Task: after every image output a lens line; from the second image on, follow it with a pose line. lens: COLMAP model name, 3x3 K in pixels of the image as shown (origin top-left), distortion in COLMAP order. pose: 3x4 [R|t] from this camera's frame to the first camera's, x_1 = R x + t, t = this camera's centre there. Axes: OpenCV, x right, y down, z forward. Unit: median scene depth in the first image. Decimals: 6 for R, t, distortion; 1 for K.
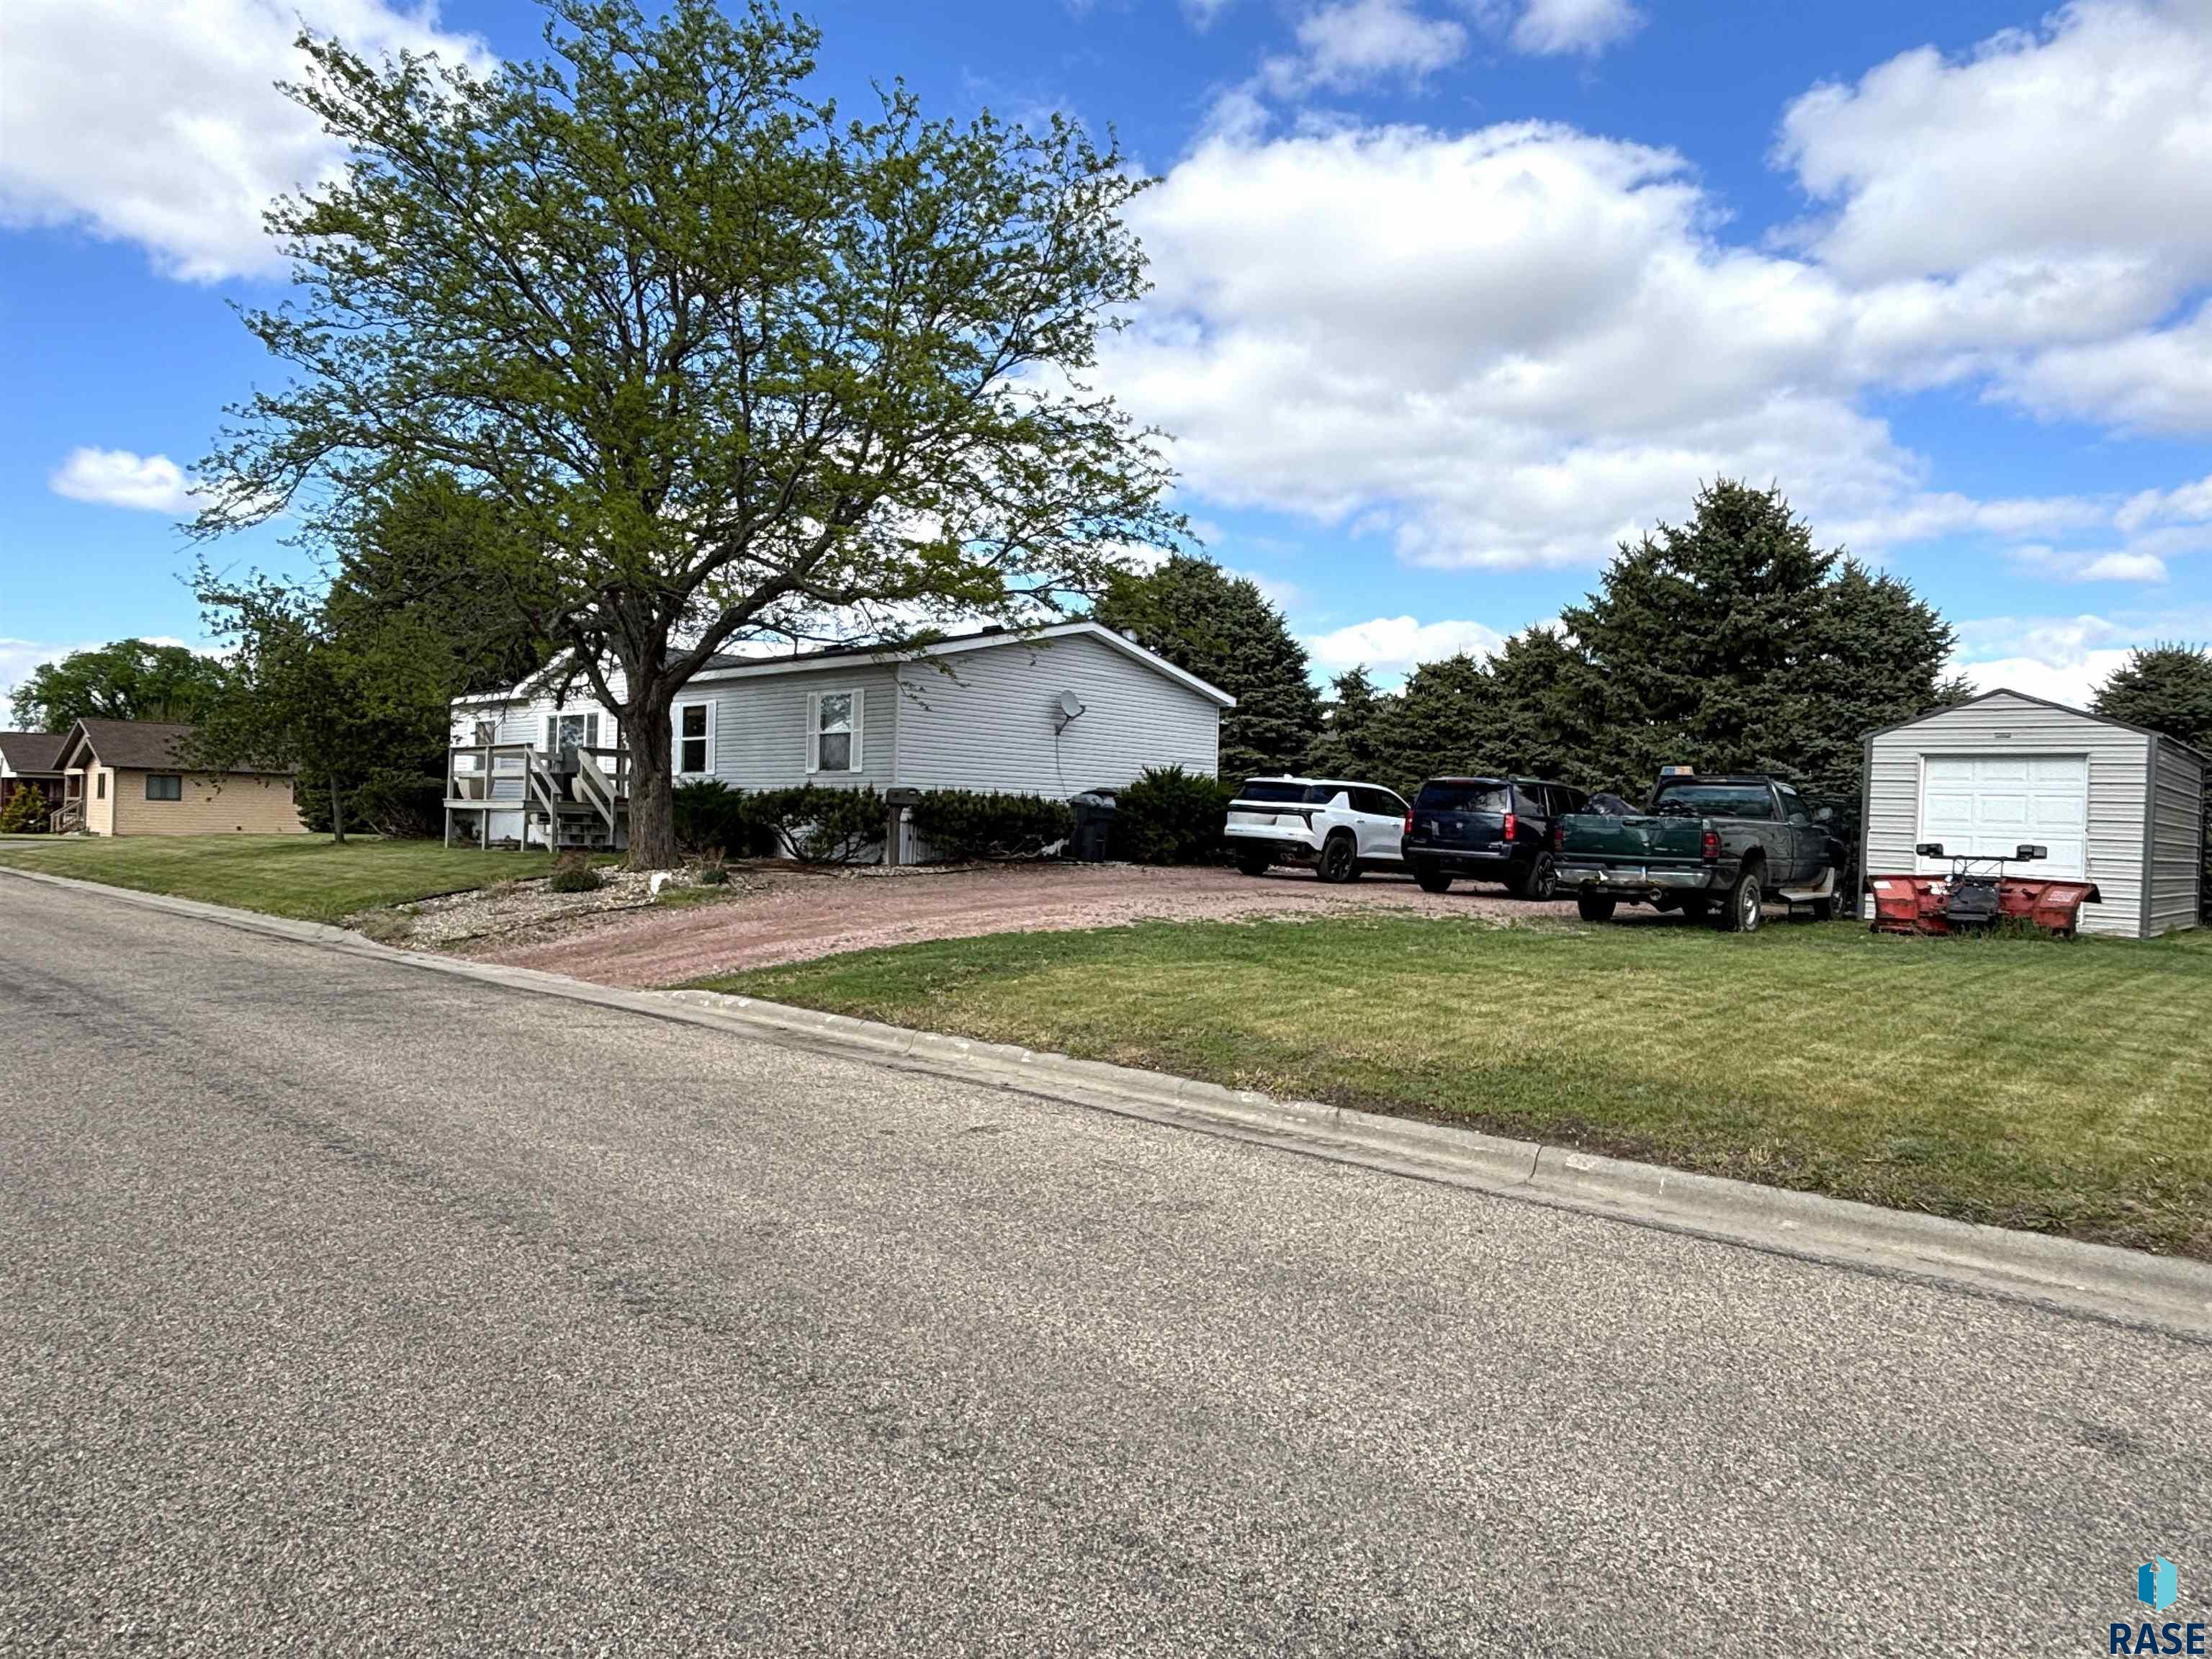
lens RADIAL K [[1358.5, 0, 1106.0], [0, 1358.5, 829.5], [0, 0, 1]] dist [-0.003256, -0.000882]
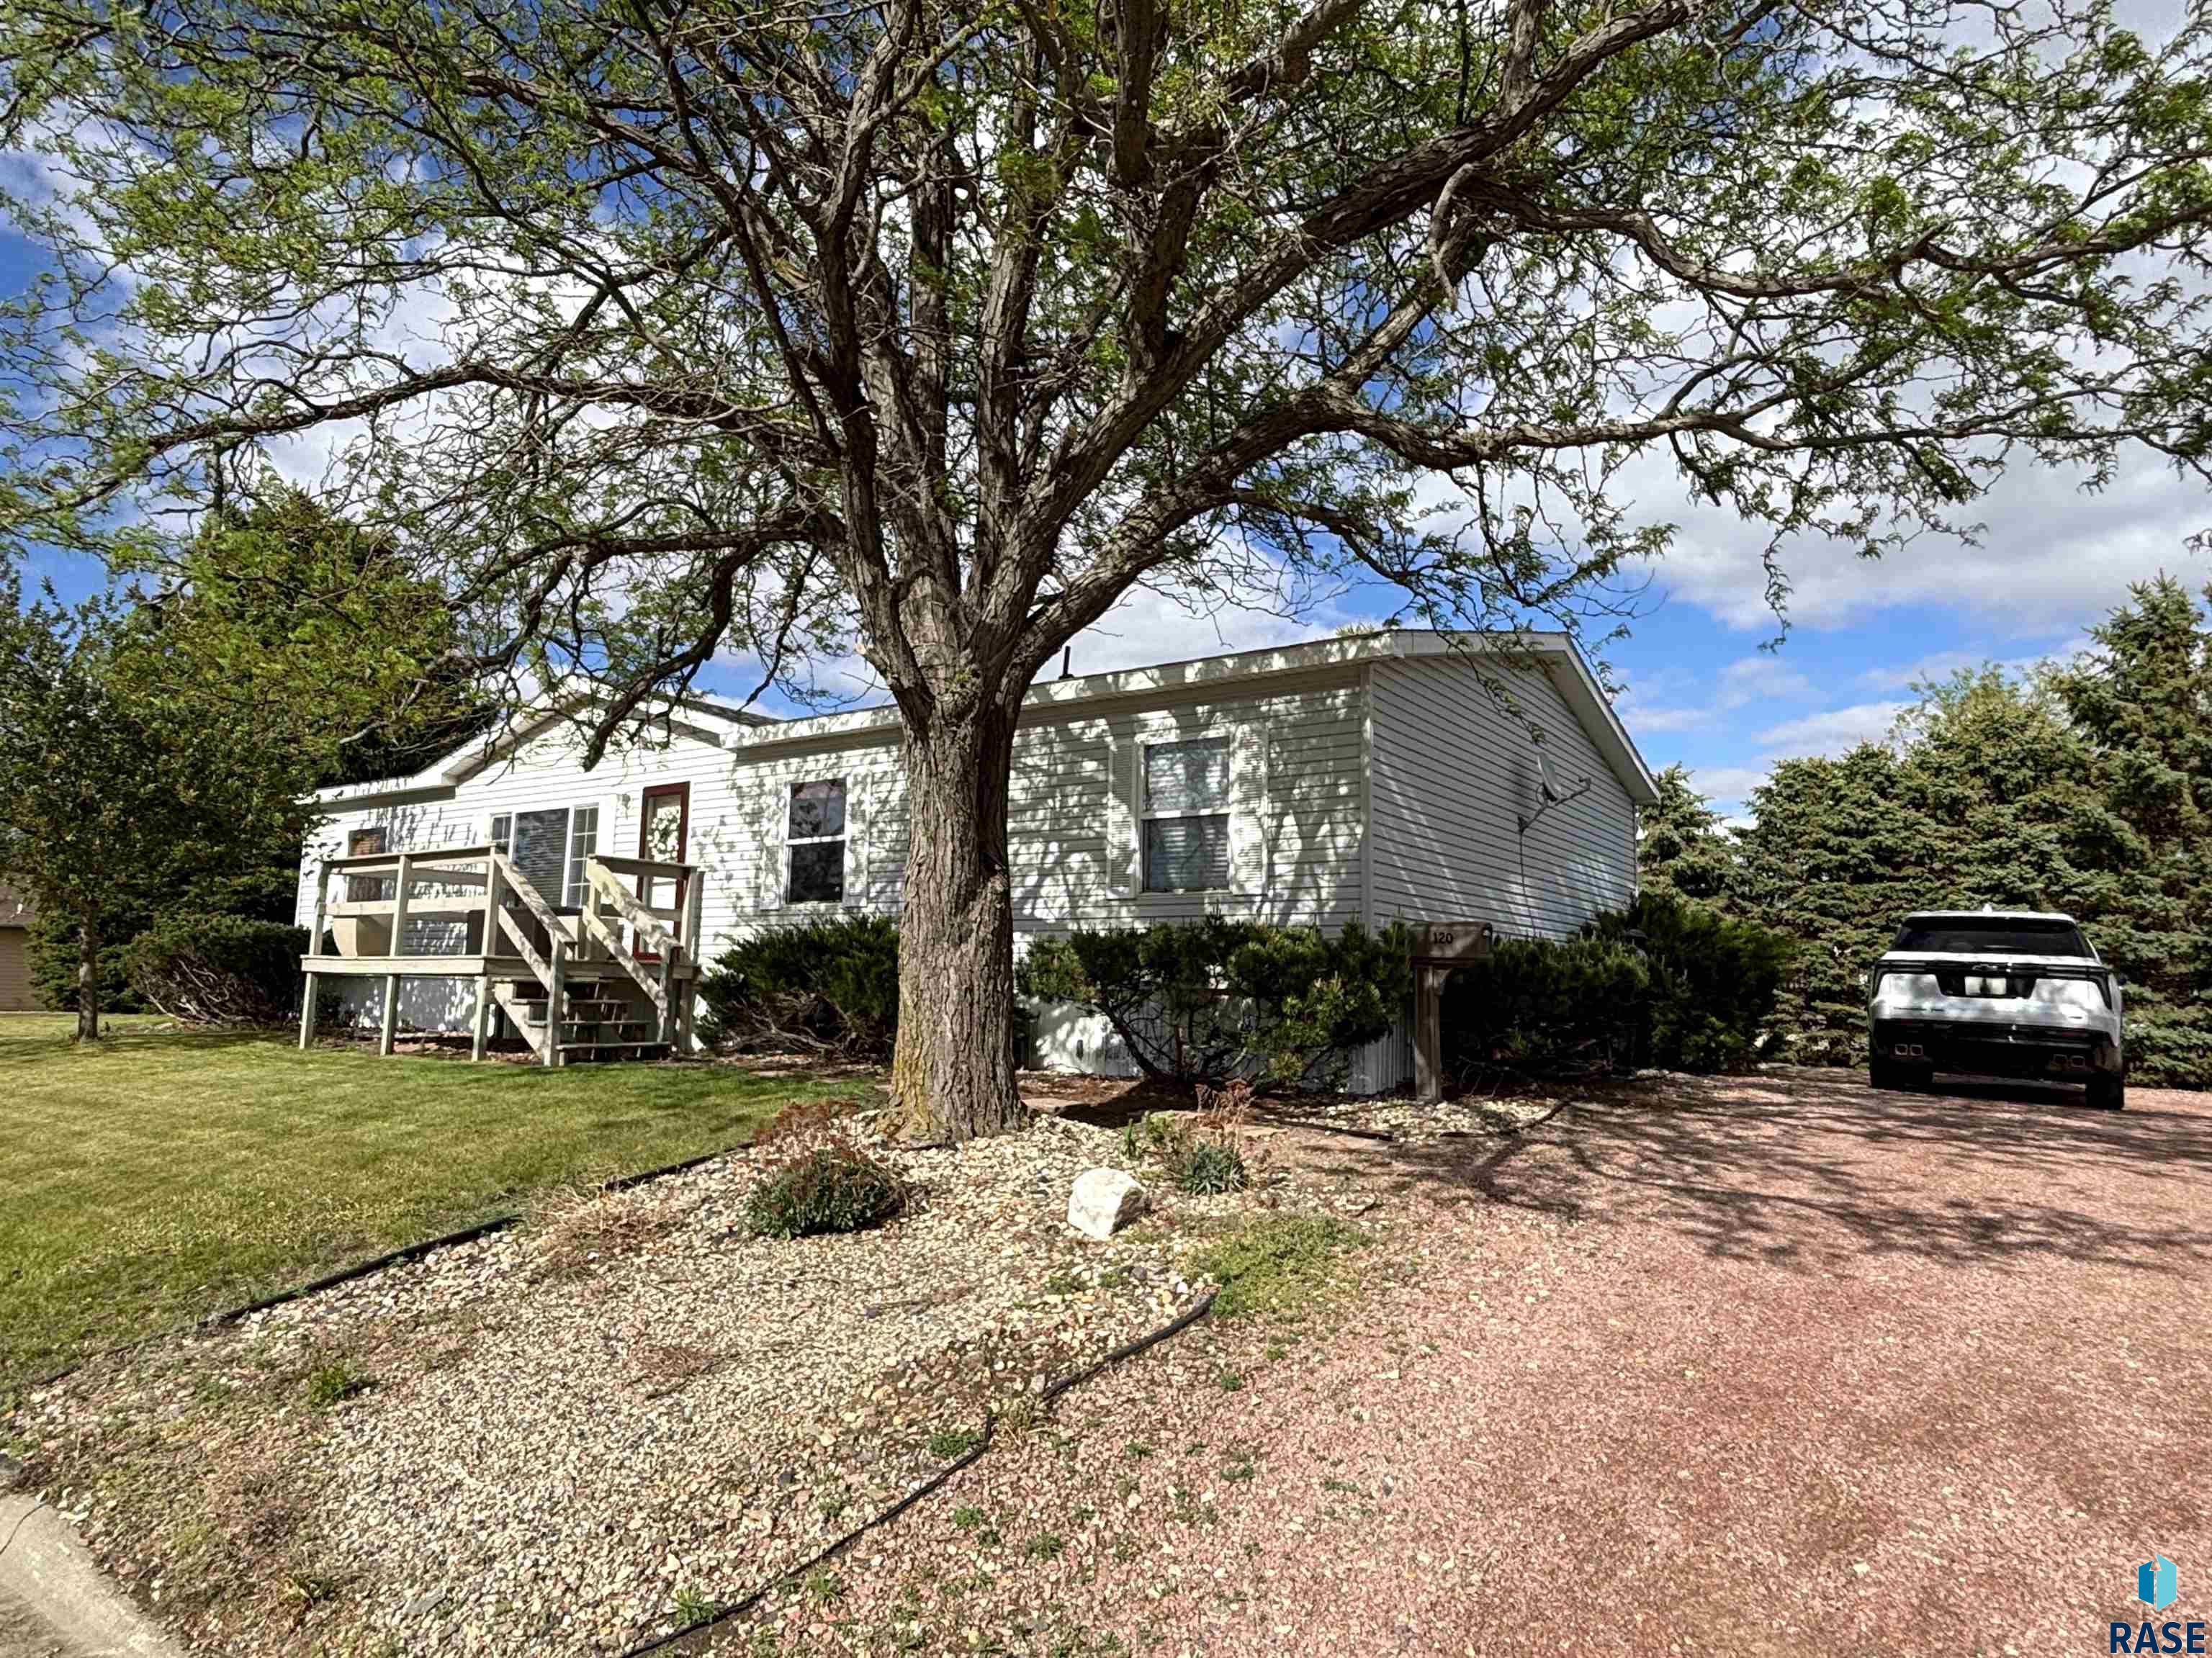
lens RADIAL K [[1282.3, 0, 1106.0], [0, 1282.3, 829.0], [0, 0, 1]] dist [-0.017565, -0.001343]
pose [[0.989020, 0.012012, 0.147294, -0.252251], [0.006188, 0.992451, -0.122486, -0.008568], [-0.147653, 0.122053, 0.981479, 0.459547]]
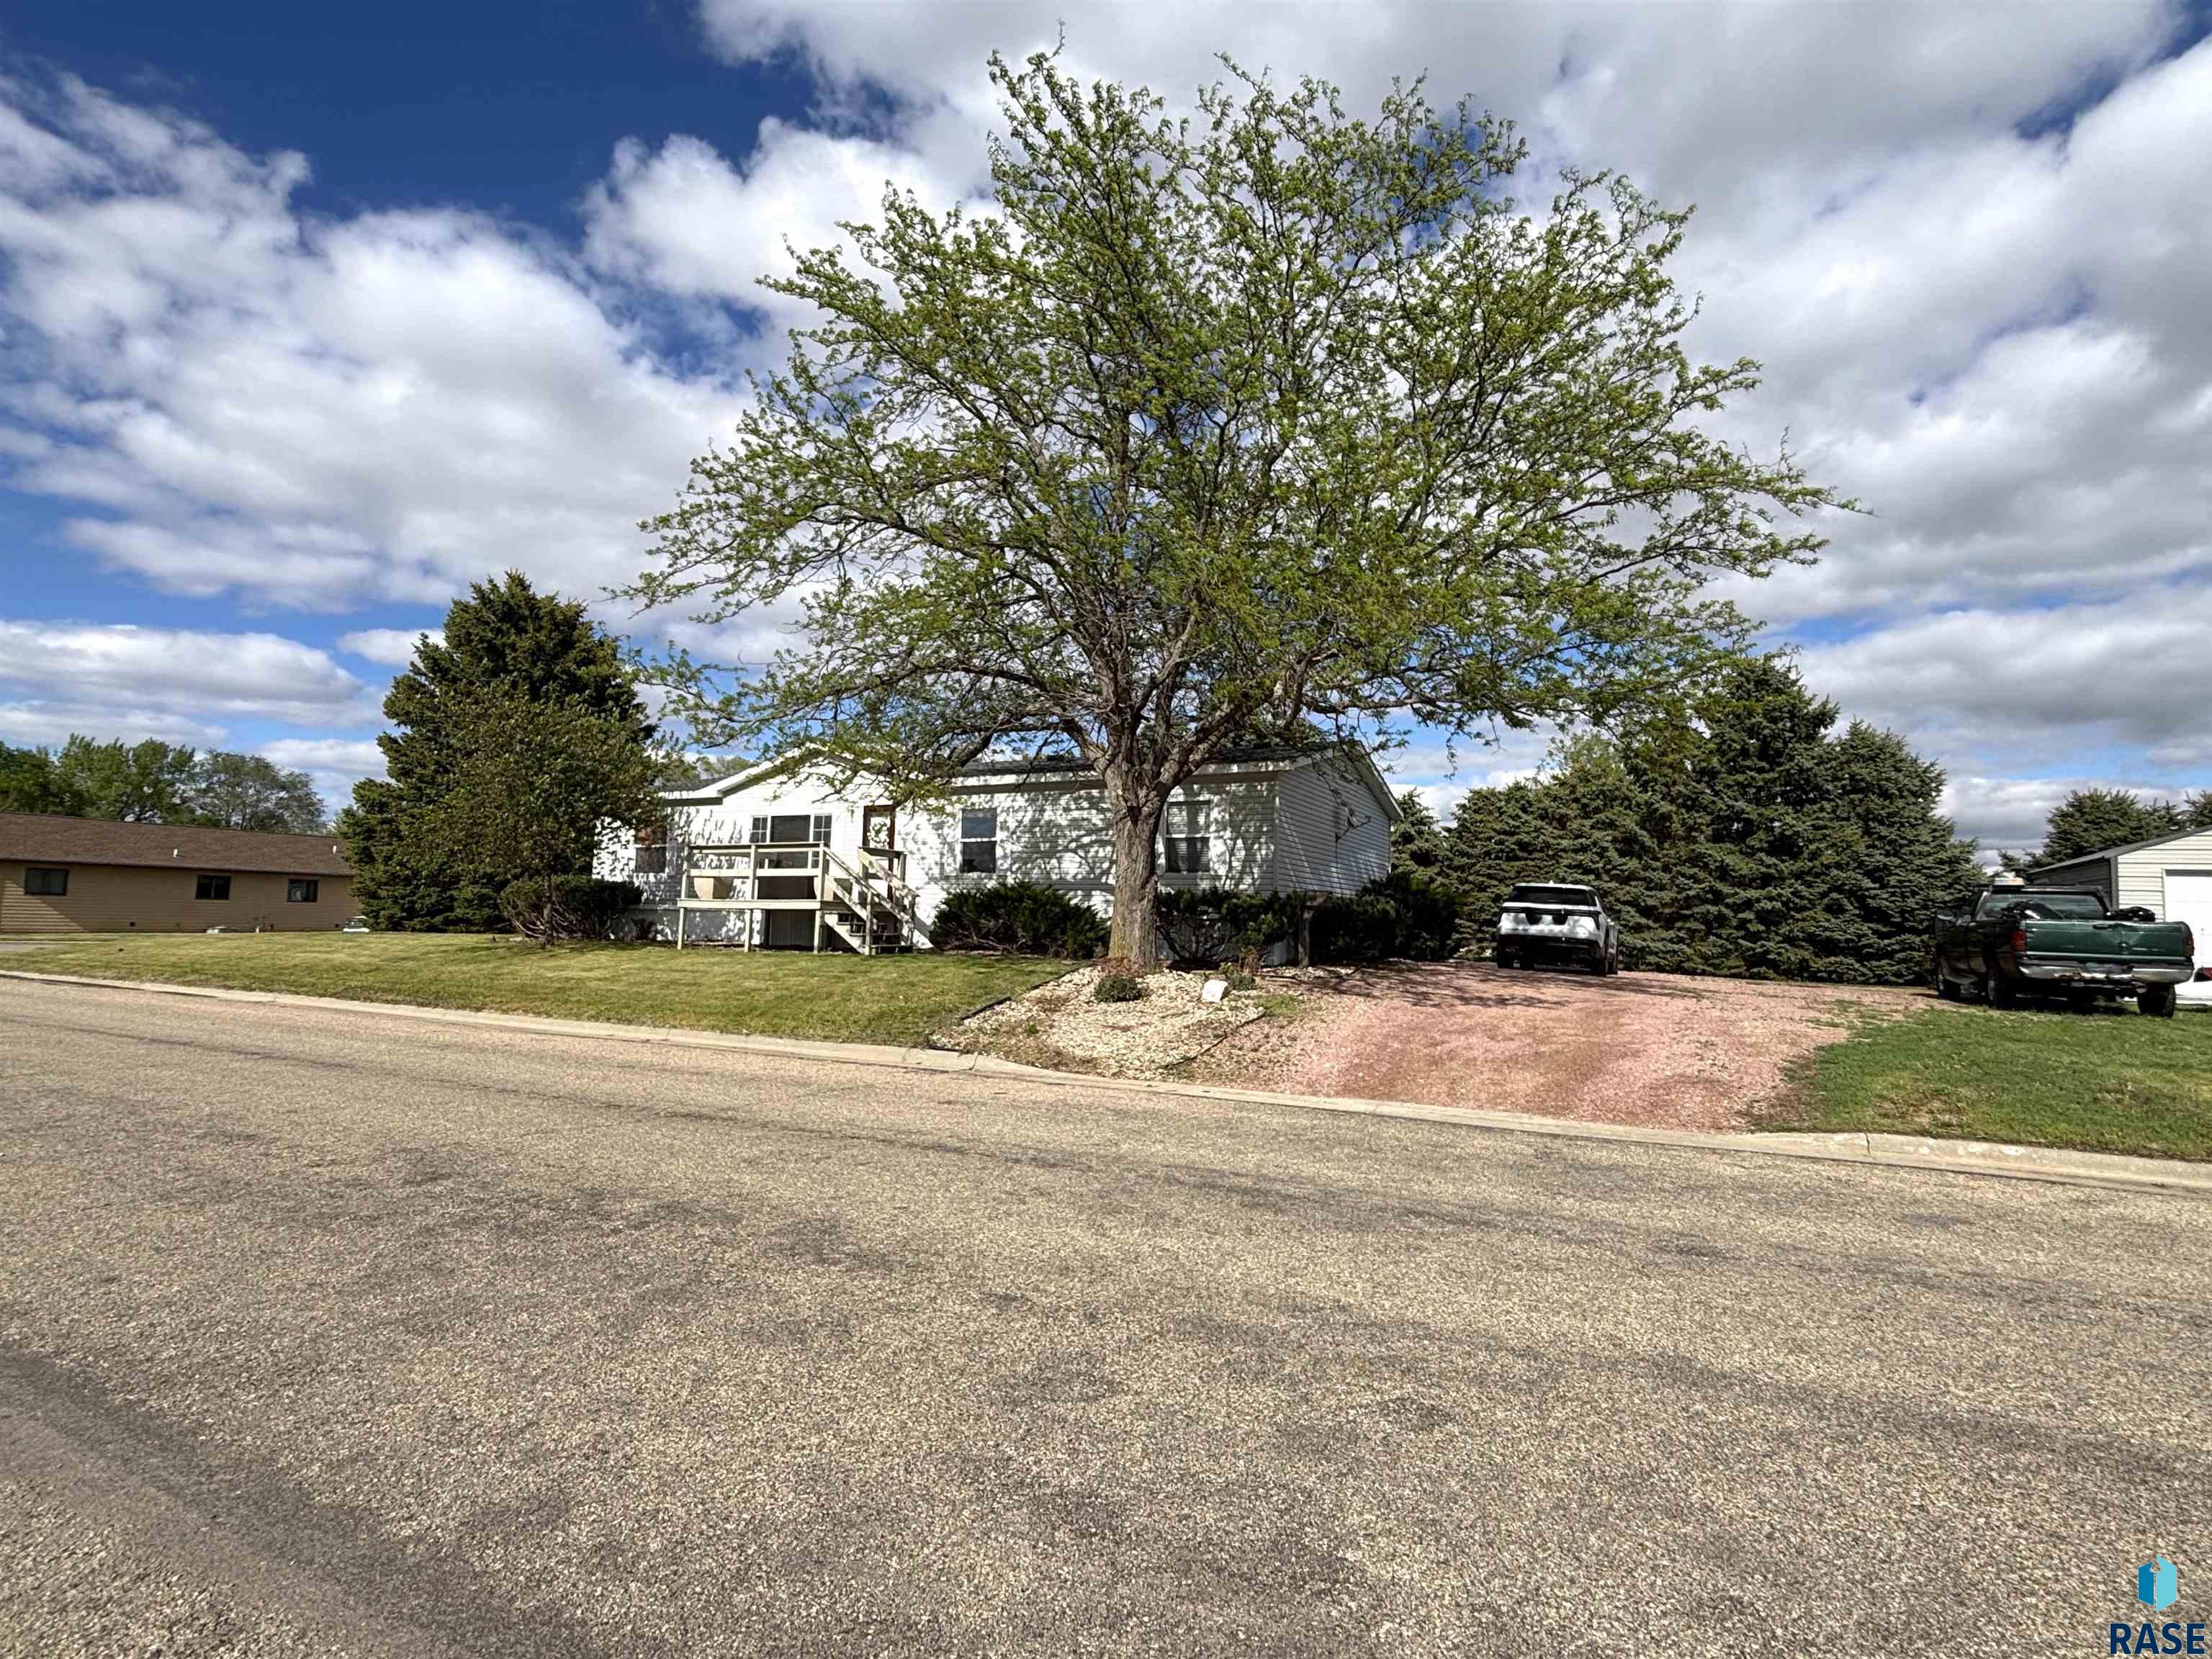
lens RADIAL K [[1042.2, 0, 1106.0], [0, 1042.2, 829.5], [0, 0, 1]] dist [0.000839, 0.000132]
pose [[0.961244, 0.020579, 0.274930, -0.401670], [0.002399, 0.996548, -0.082985, -0.009463], [-0.275688, 0.080428, 0.957876, 0.217047]]
